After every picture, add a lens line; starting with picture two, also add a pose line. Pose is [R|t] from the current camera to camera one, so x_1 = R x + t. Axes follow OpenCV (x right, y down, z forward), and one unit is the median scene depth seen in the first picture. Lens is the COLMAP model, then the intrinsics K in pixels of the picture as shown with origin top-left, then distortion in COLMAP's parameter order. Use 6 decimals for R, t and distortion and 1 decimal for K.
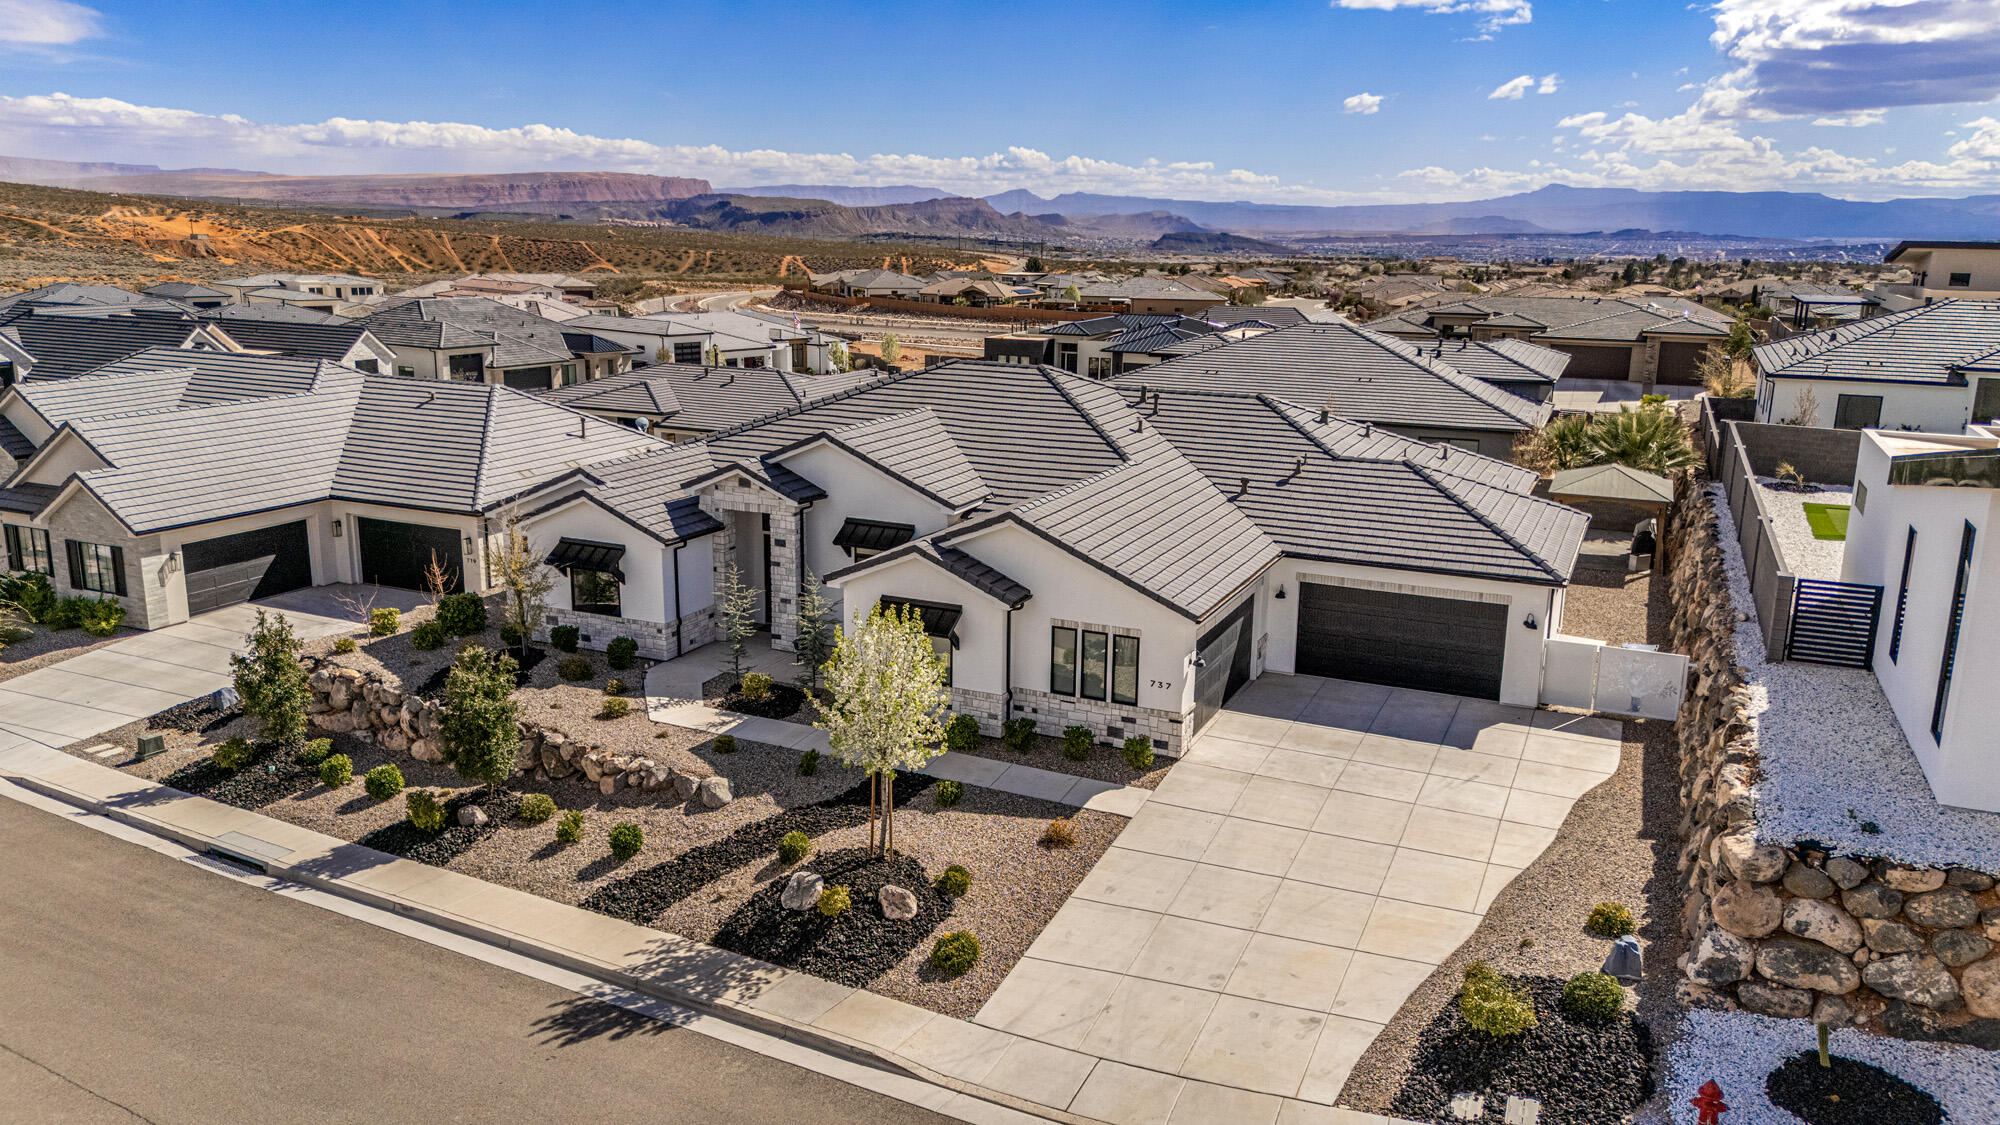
lens RADIAL K [[1459.6, 0, 1016.0], [0, 1459.6, 571.1], [0, 0, 1]] dist [0.089936, -0.100529]
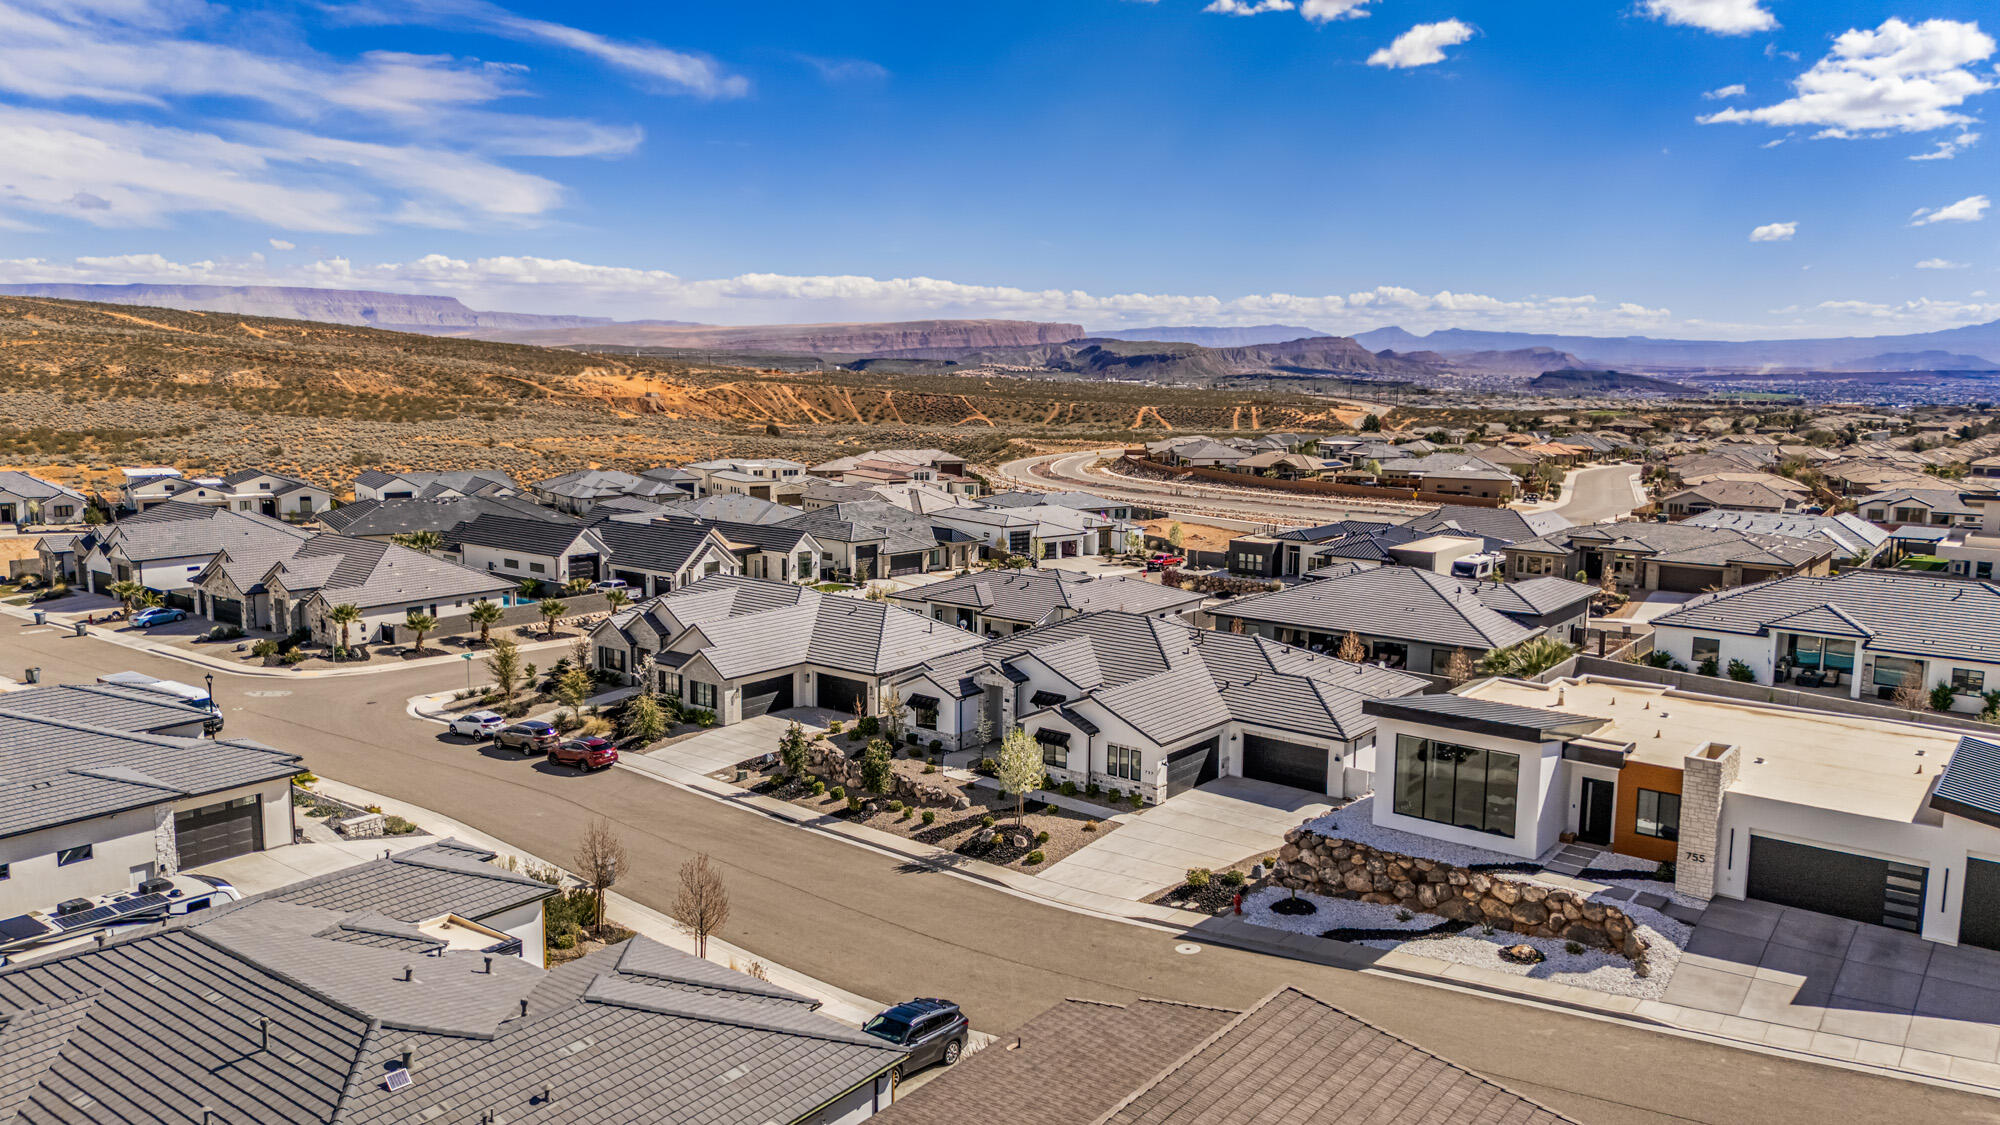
lens RADIAL K [[1459.6, 0, 1025.6], [0, 1459.6, 565.8], [0, 0, 1]] dist [0.089936, -0.100529]
pose [[0.971871, 0.030103, -0.233581, 0.396661], [-0.052088, 0.994711, -0.088529, -0.030768], [0.229681, 0.098205, 0.968299, -1.211823]]
